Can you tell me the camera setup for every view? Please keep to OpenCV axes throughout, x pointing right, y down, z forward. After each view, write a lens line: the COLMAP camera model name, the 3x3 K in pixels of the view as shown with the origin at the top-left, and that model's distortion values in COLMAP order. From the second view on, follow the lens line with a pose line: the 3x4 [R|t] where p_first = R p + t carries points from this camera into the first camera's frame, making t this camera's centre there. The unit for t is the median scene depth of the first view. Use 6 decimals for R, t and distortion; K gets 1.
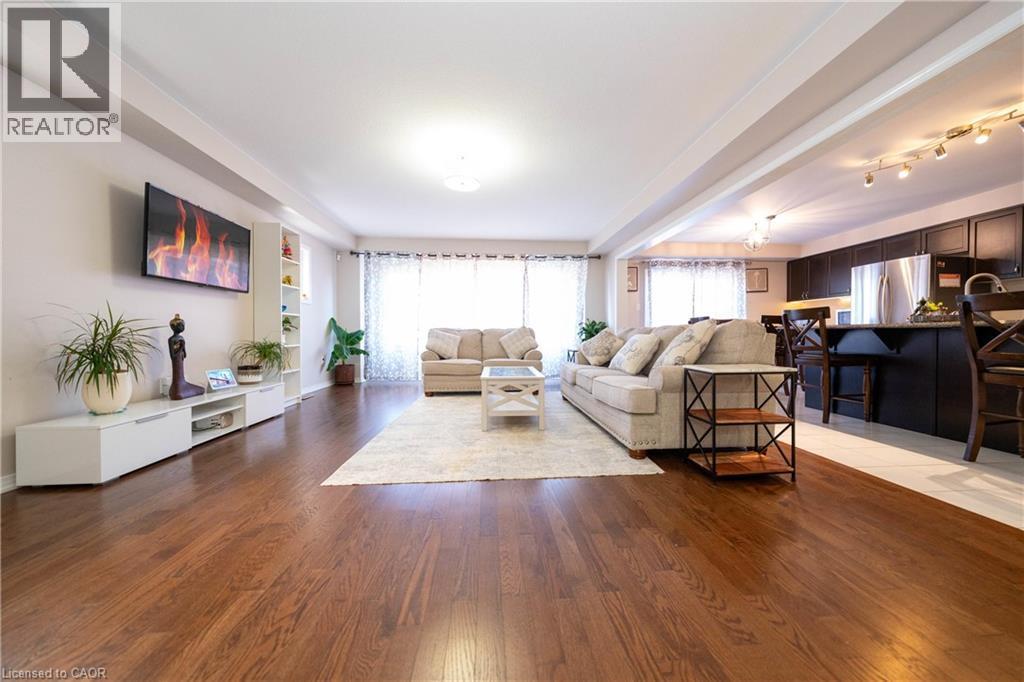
lens RADIAL K [[338.6, 0, 520.0], [0, 338.6, 298.9], [0, 0, 1]] dist [-0.001367, -0.000106]
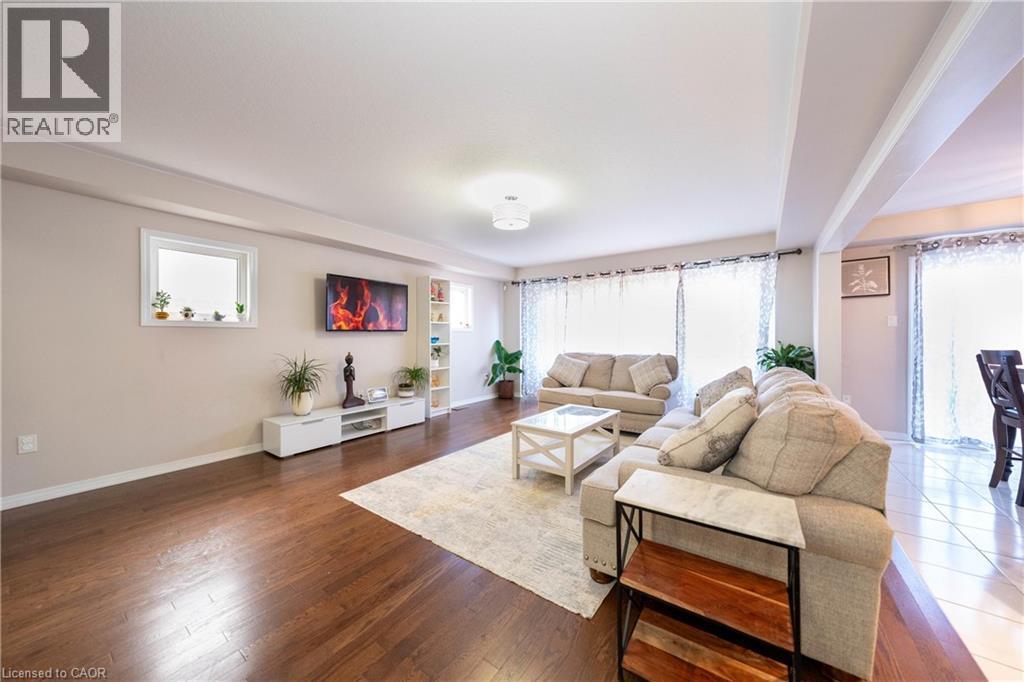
lens RADIAL K [[338.6, 0, 520.0], [0, 338.6, 298.9], [0, 0, 1]] dist [-0.001367, -0.000106]
pose [[0.772392, -0.065638, -0.631746, 0.297090], [0.059358, 0.997752, -0.031092, -0.051782], [0.632367, -0.013484, 0.774552, 0.136000]]
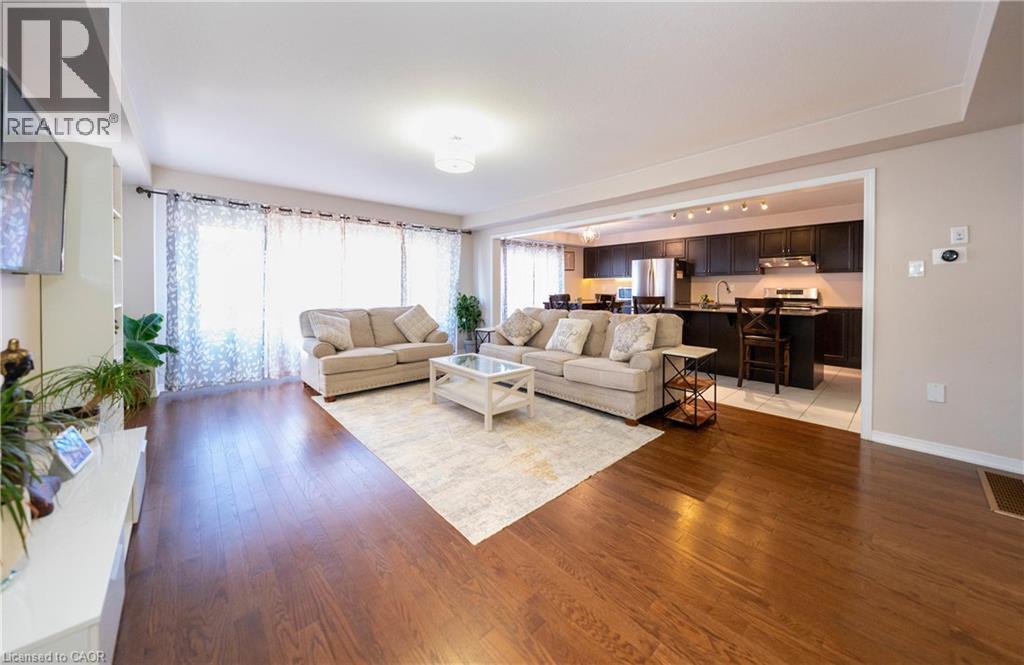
lens RADIAL K [[343.9, 0, 517.9], [0, 343.9, 251.3], [0, 0, 1]] dist [-0.000582, -0.000067]
pose [[0.805254, 0.071364, 0.588620, -0.352266], [-0.064114, 0.997390, -0.033213, -0.054397], [-0.589453, -0.010994, 0.807728, 0.080511]]
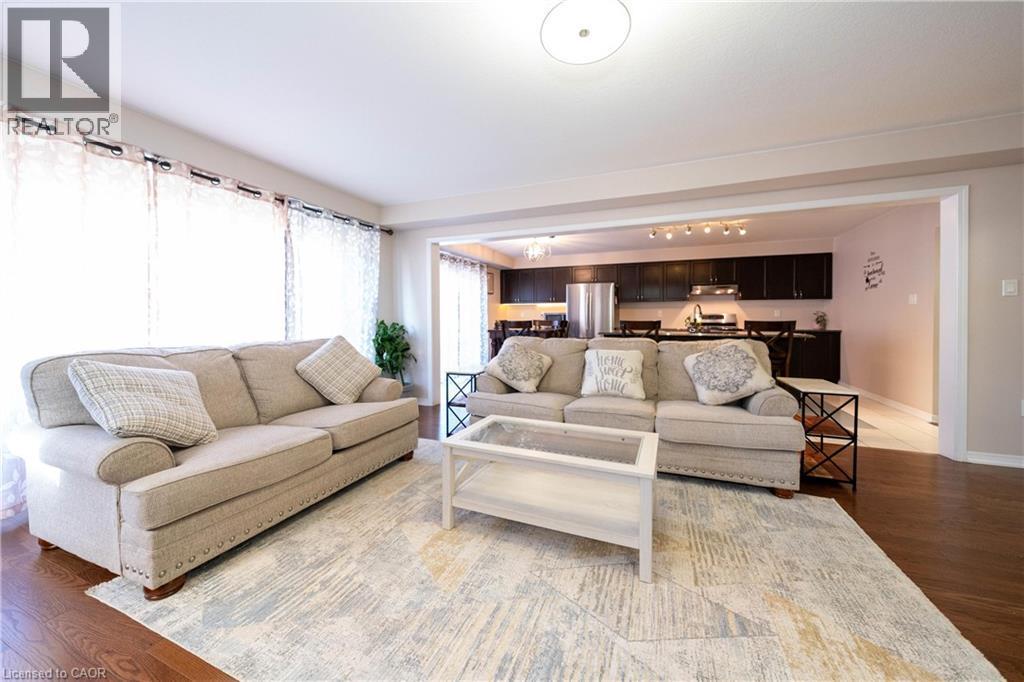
lens RADIAL K [[338.7, 0, 538.4], [0, 338.7, 297.5], [0, 0, 1]] dist [-0.000470, 0.000086]
pose [[0.454741, 0.061236, 0.888516, -0.341941], [-0.091538, 0.995564, -0.021765, 0.002861], [-0.885907, -0.071435, 0.458329, 0.502863]]
